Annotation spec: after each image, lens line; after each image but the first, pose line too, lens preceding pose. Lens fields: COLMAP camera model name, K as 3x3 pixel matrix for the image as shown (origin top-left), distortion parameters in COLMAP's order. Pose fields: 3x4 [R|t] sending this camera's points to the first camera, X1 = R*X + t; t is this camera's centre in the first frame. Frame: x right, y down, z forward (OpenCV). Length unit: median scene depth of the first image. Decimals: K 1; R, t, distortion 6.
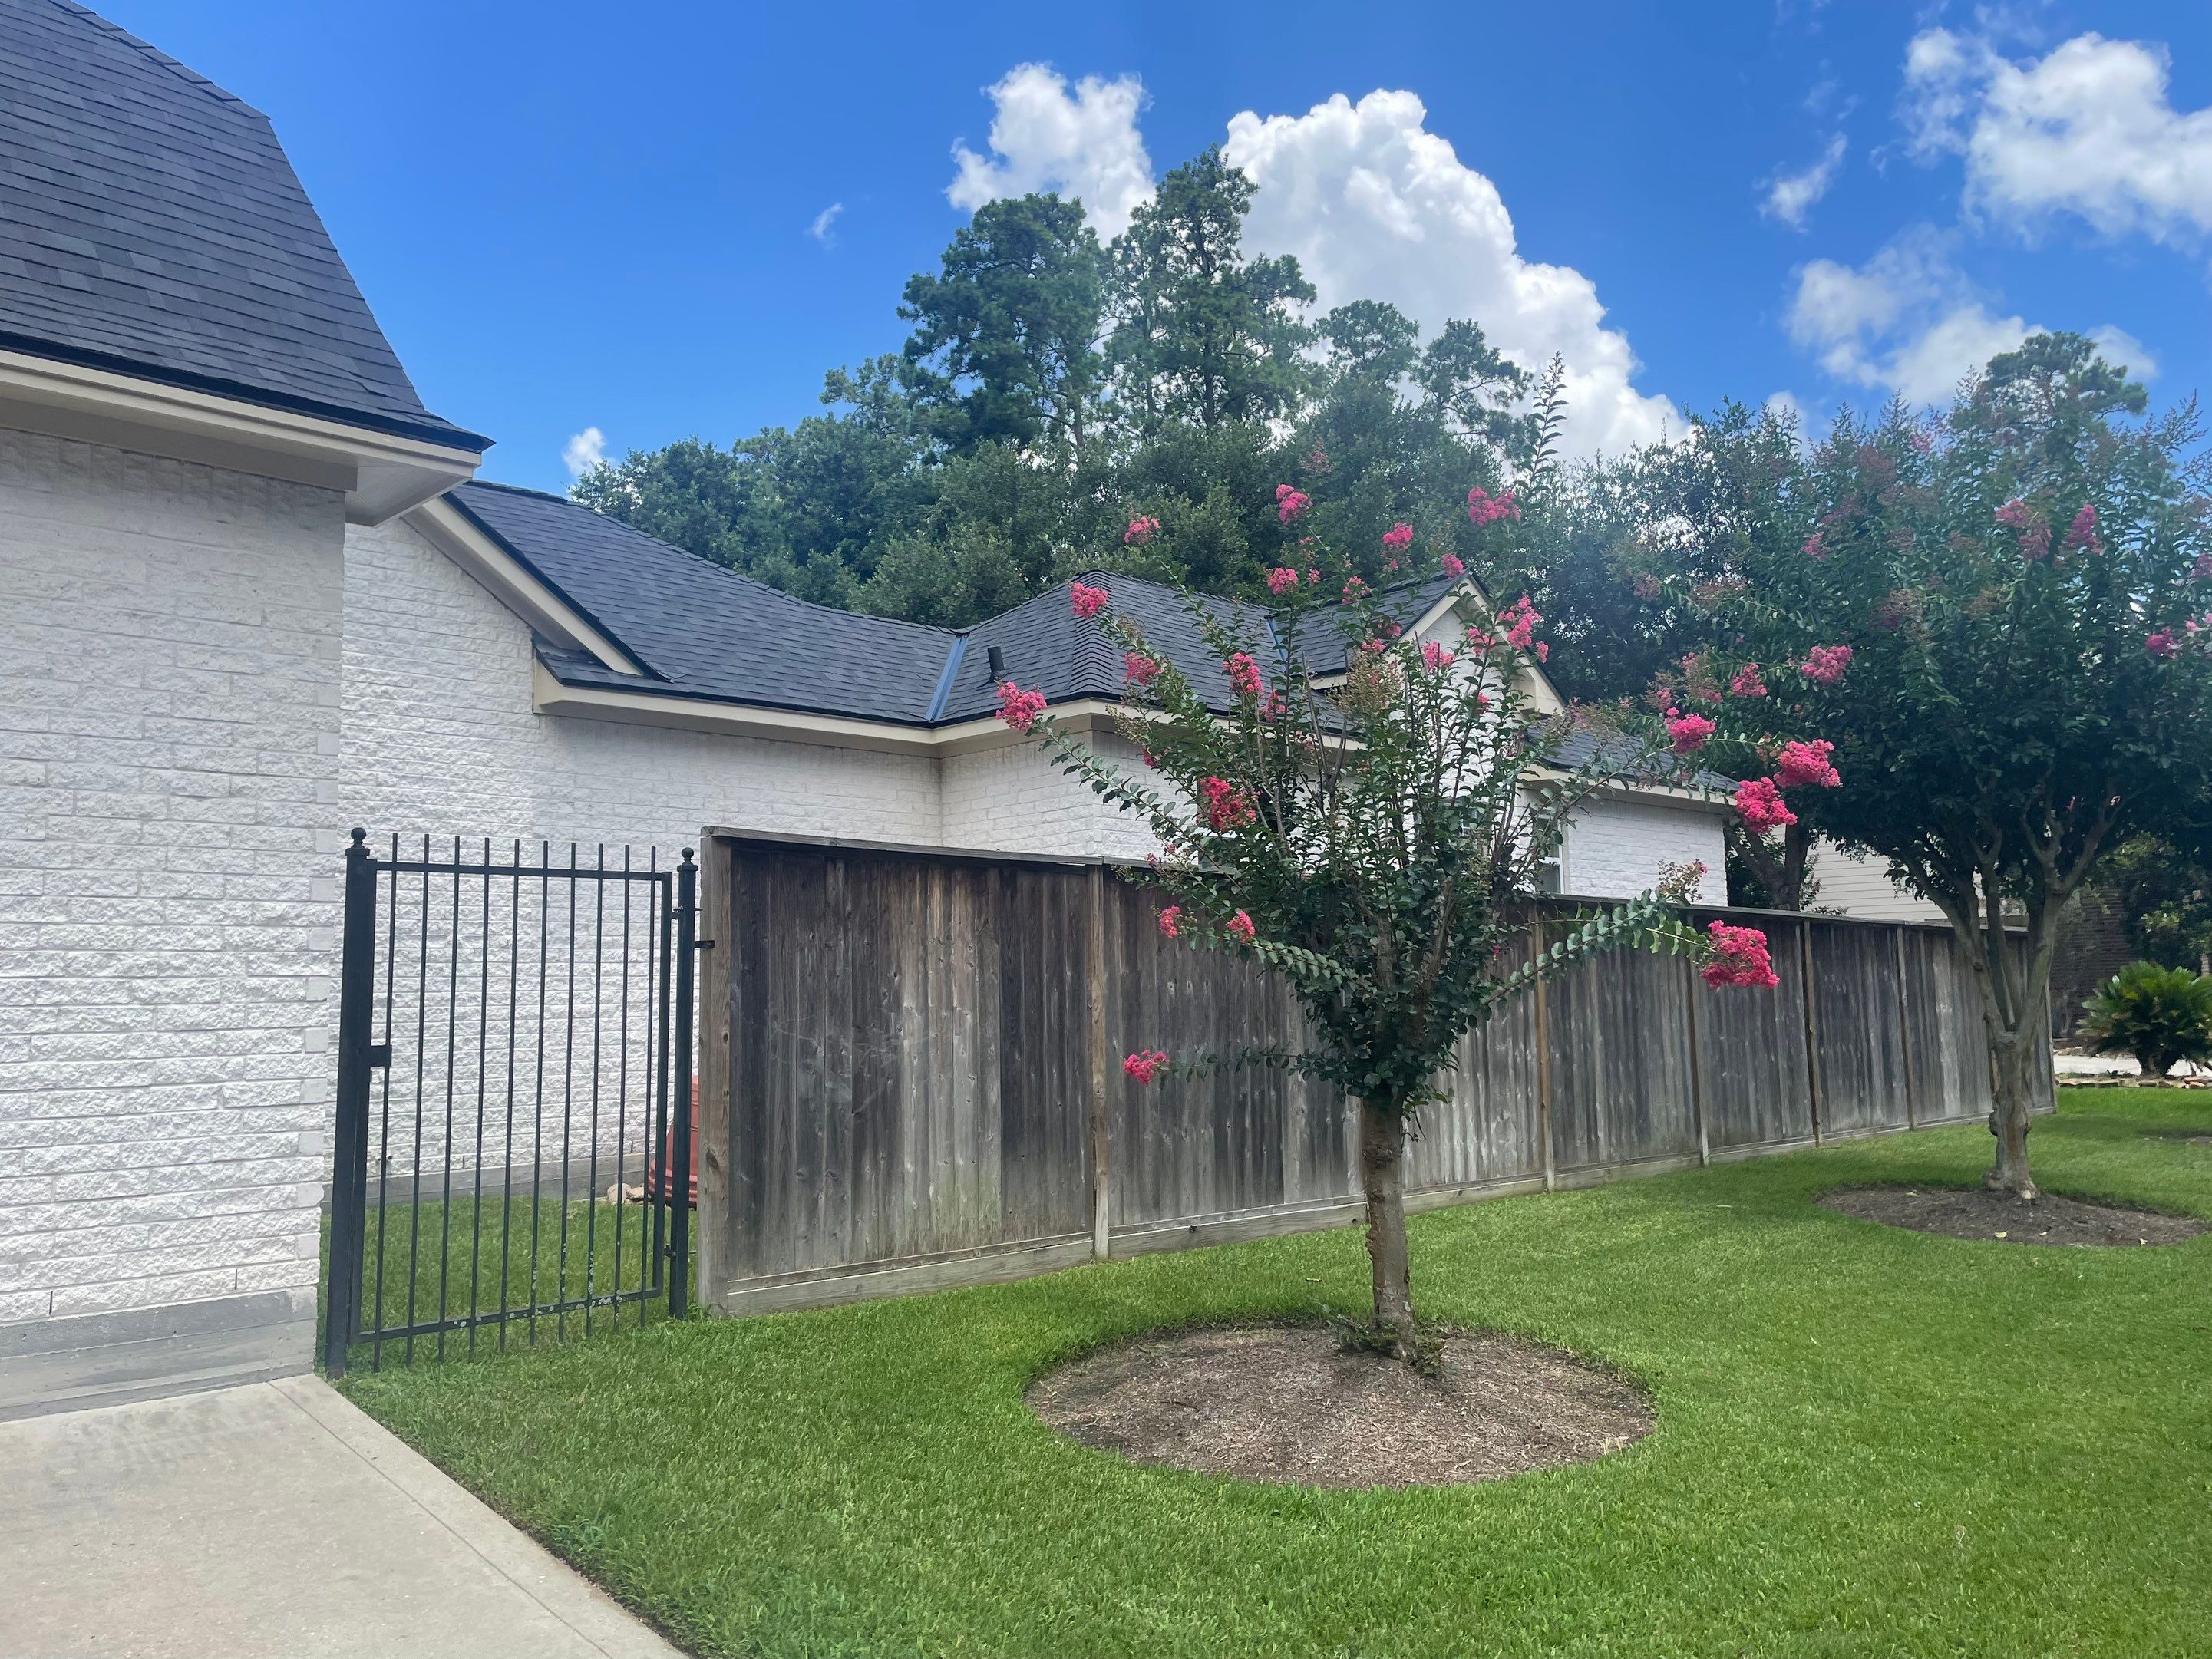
lens RADIAL K [[1696.7, 0, 1144.9], [0, 1696.7, 818.3], [0, 0, 1]] dist [0.080272, -0.107047]
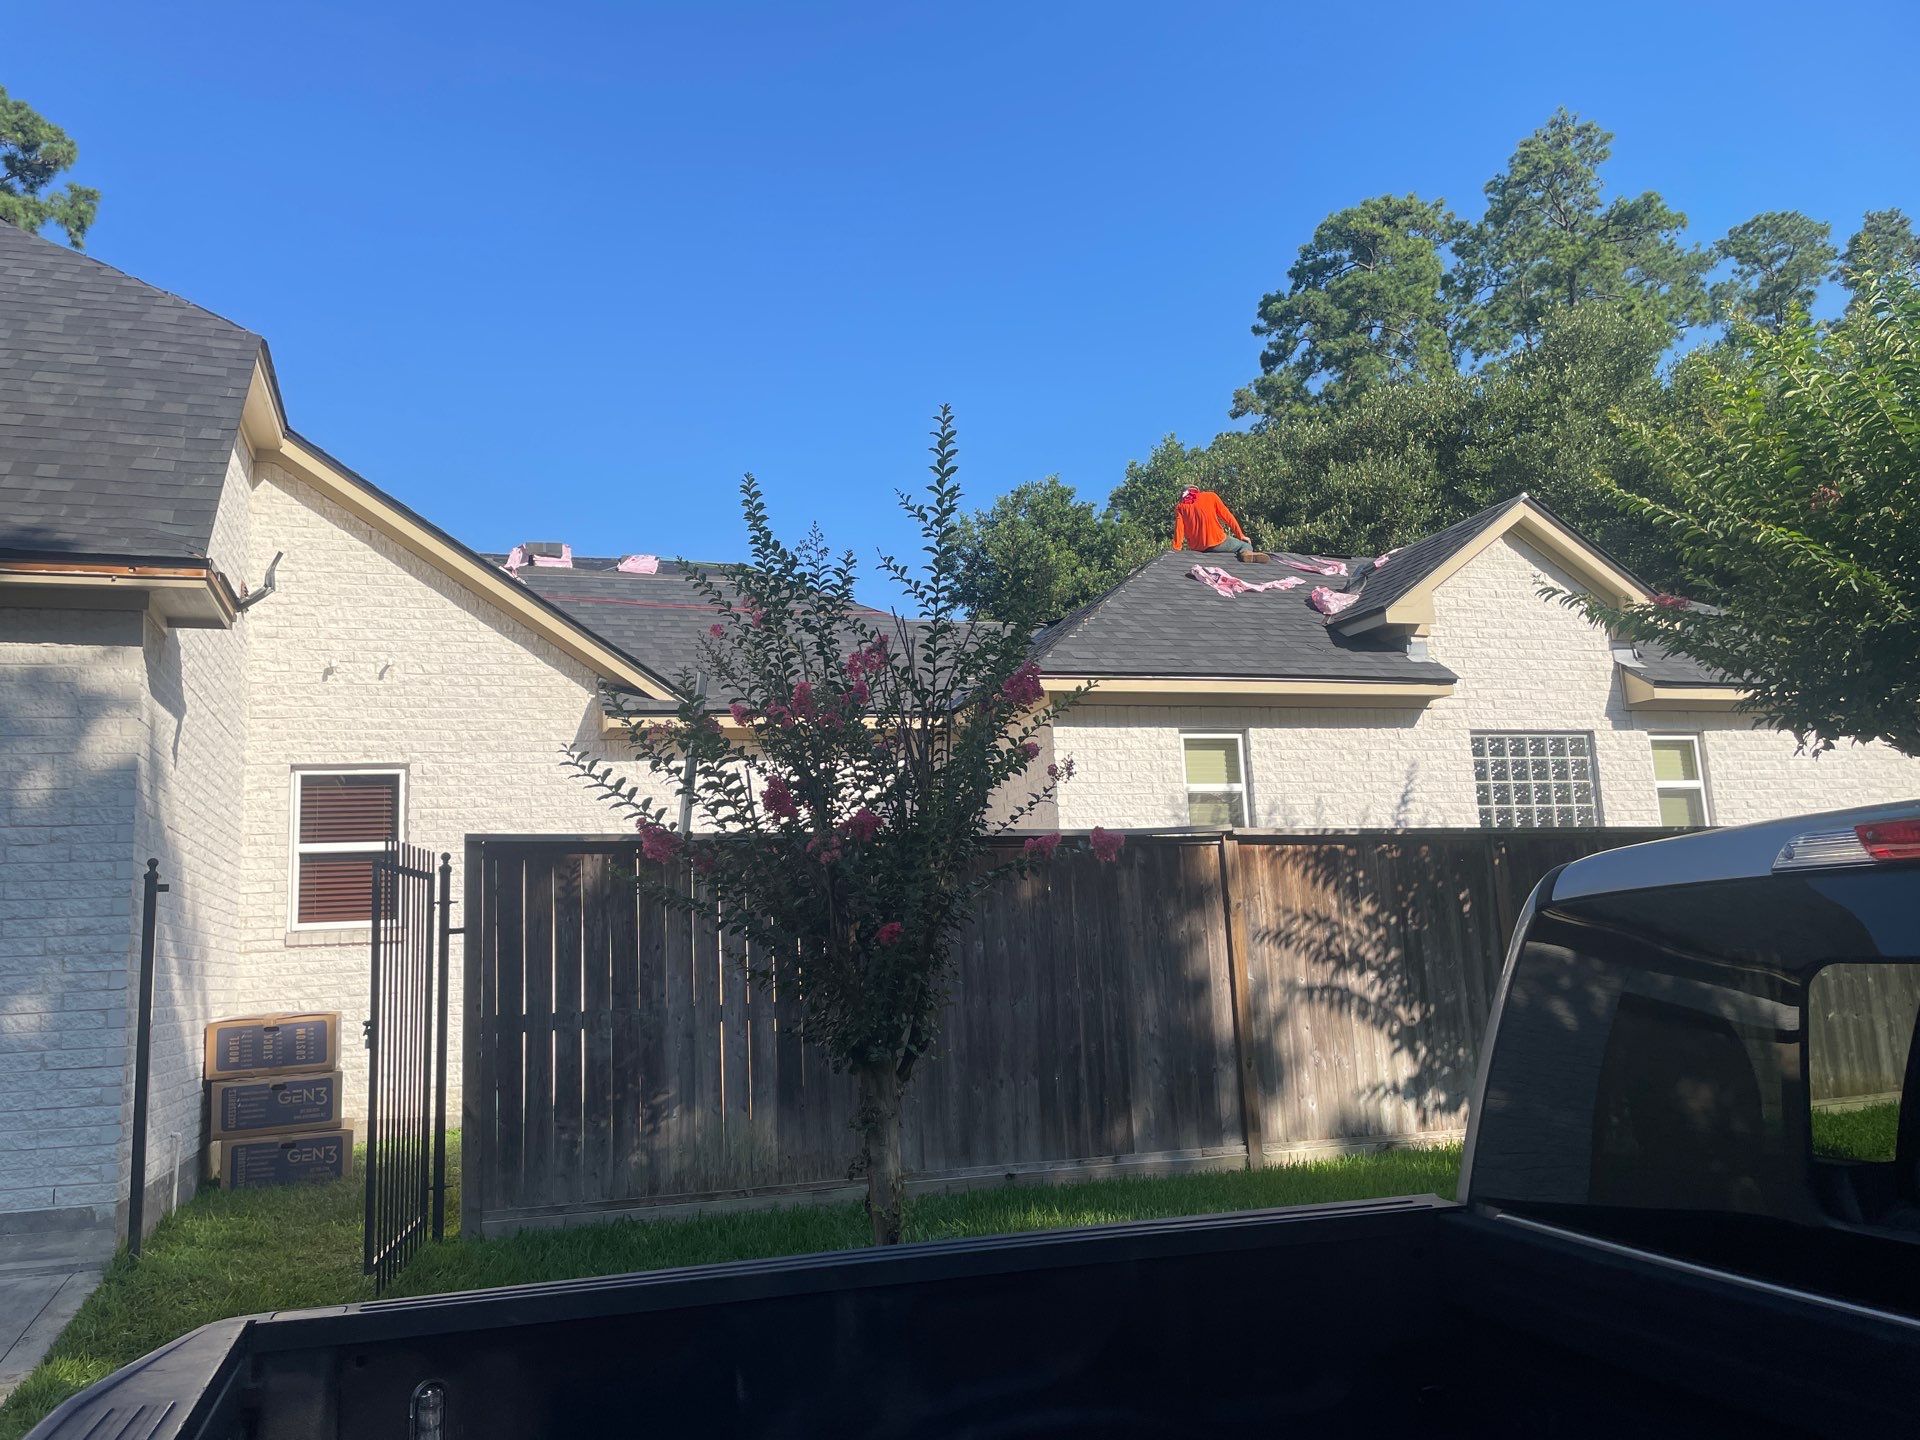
lens RADIAL K [[1483.3, 0, 941.7], [0, 1483.3, 713.0], [0, 0, 1]] dist [0.083171, -0.114131]
pose [[0.895076, -0.098282, -0.434947, 0.501760], [0.078583, 0.994909, -0.063098, 0.012473], [0.438935, 0.022298, 0.898242, 0.171568]]
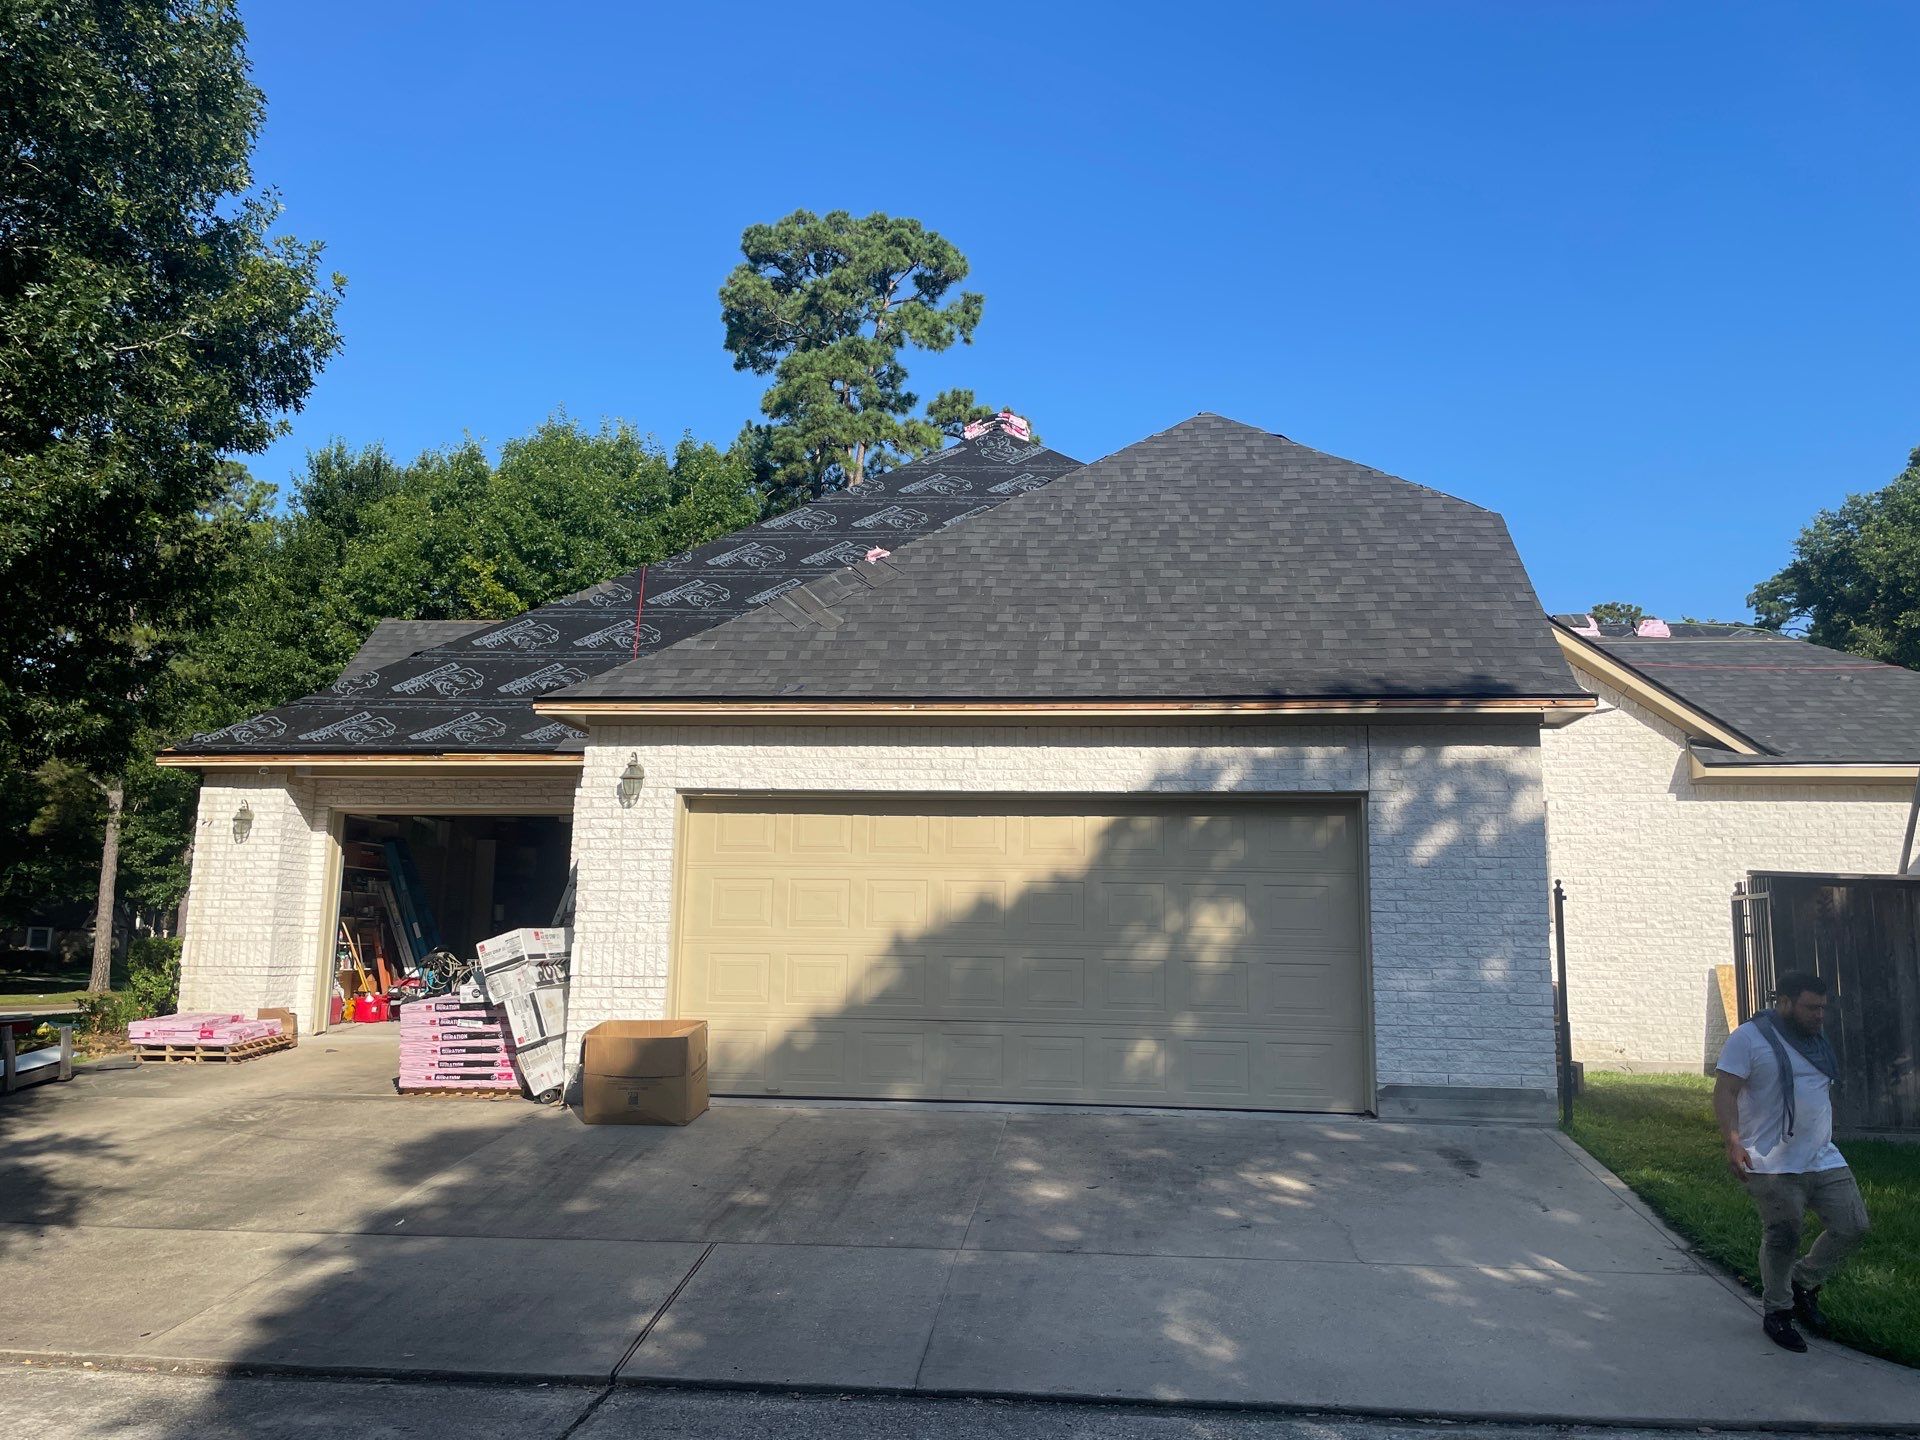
lens RADIAL K [[1483.3, 0, 941.7], [0, 1483.3, 713.0], [0, 0, 1]] dist [0.083171, -0.114131]
pose [[0.630917, -0.094216, -0.770108, 0.430995], [0.053970, 0.995524, -0.077578, -0.079764], [0.773971, 0.007383, 0.633178, -0.653840]]
